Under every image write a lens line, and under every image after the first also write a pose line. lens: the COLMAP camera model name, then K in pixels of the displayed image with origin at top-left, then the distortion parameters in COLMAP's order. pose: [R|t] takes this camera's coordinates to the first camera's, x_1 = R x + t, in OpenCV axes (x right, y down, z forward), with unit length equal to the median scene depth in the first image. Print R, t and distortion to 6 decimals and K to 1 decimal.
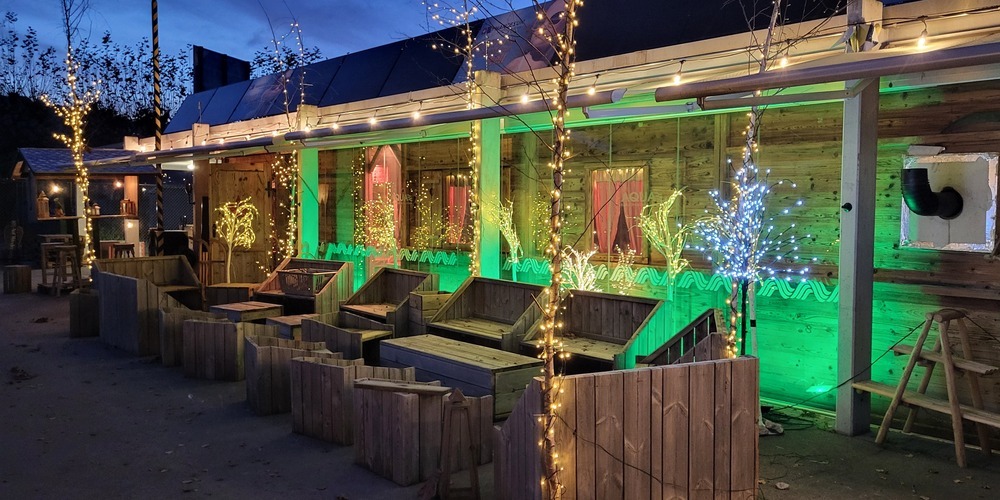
lens RADIAL K [[904.1, 0, 500.0], [0, 904.1, 250.0], [0, 0, 1]] dist [0.016977, 0.003912]
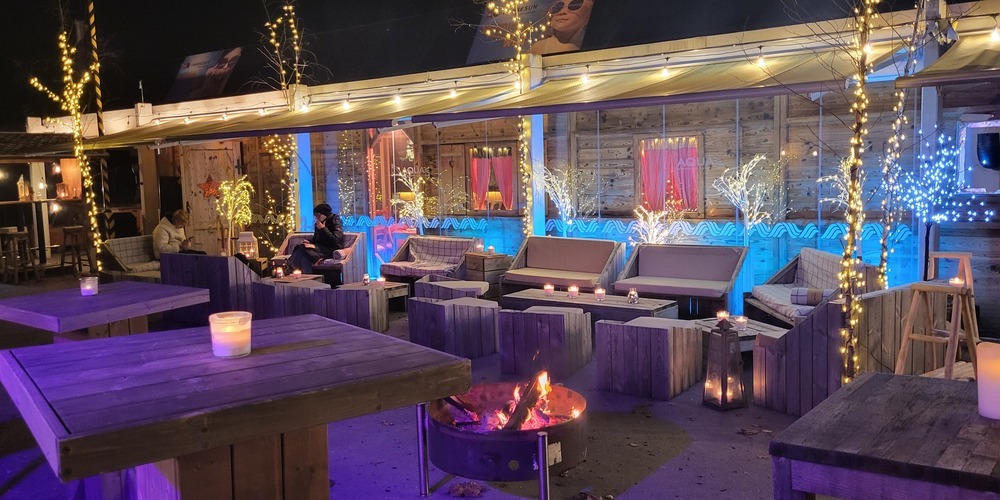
lens RADIAL K [[878.5, 0, 500.0], [0, 878.5, 250.0], [0, 0, 1]] dist [0.036253, -0.012632]
pose [[0.980853, -0.054202, 0.187057, -0.270967], [0.046729, 0.997932, 0.044133, -0.005749], [-0.189063, -0.034547, 0.981357, -0.069172]]
